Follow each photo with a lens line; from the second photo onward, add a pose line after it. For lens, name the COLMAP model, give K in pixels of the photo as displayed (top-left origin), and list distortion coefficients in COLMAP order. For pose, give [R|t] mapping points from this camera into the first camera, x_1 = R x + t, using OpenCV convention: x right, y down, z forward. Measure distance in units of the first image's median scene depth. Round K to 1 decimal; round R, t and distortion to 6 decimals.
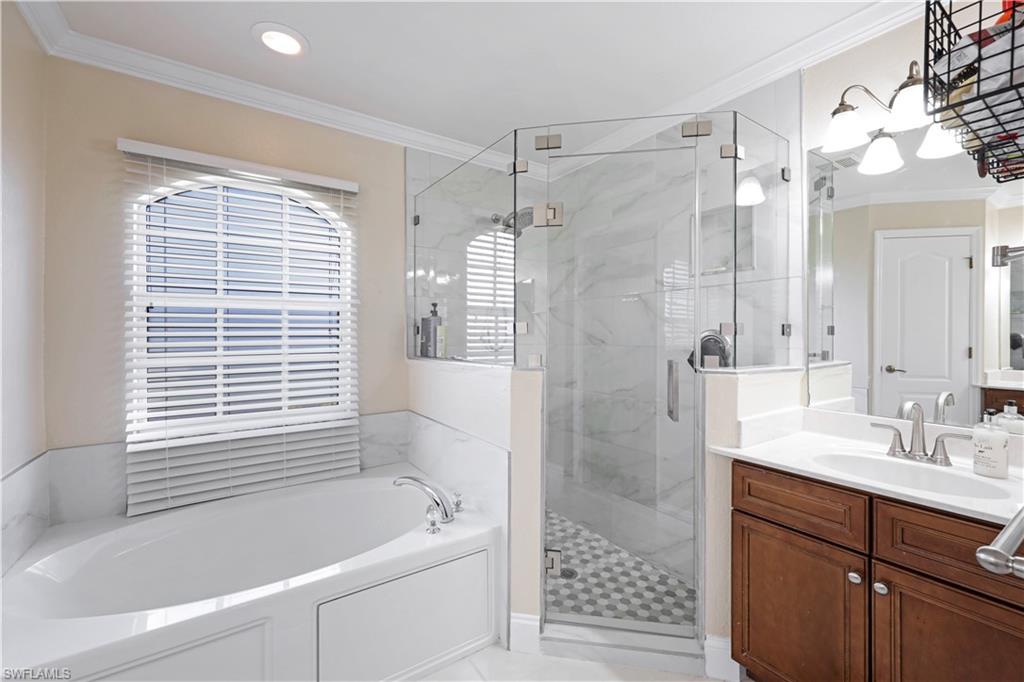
lens RADIAL K [[421.7, 0, 509.5], [0, 421.7, 335.4], [0, 0, 1]] dist [-0.001475, 0.000608]
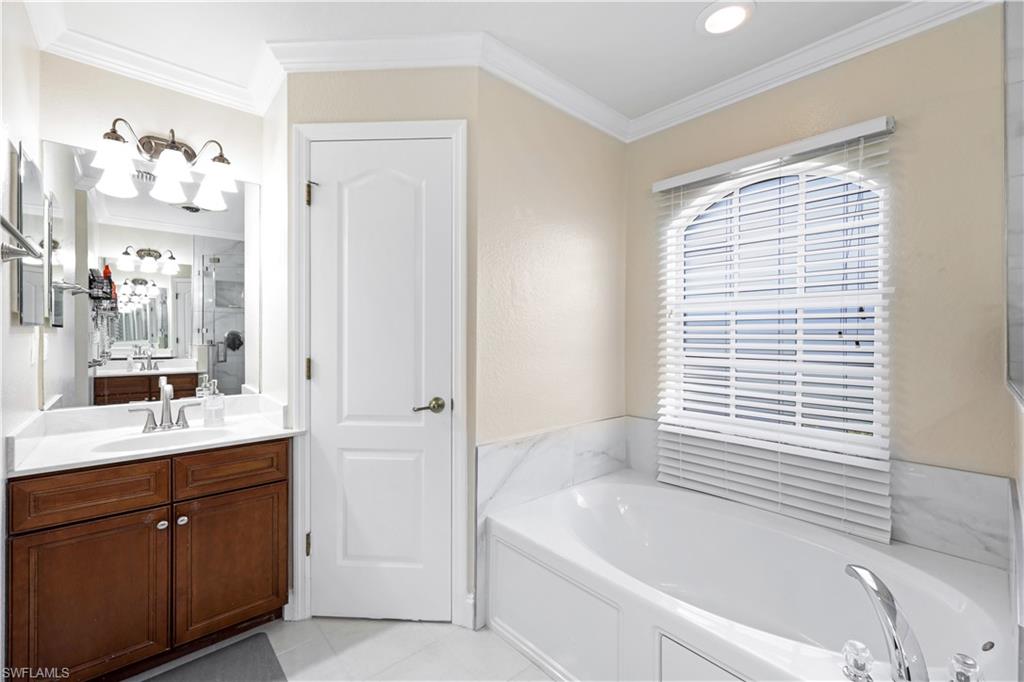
lens RADIAL K [[421.7, 0, 510.8], [0, 421.7, 336.1], [0, 0, 1]] dist [-0.001475, 0.000608]
pose [[0.148775, 0.005378, -0.988856, 0.244736], [-0.010490, 0.999938, 0.003860, -0.002211], [0.988815, 0.009799, 0.148823, 0.333698]]
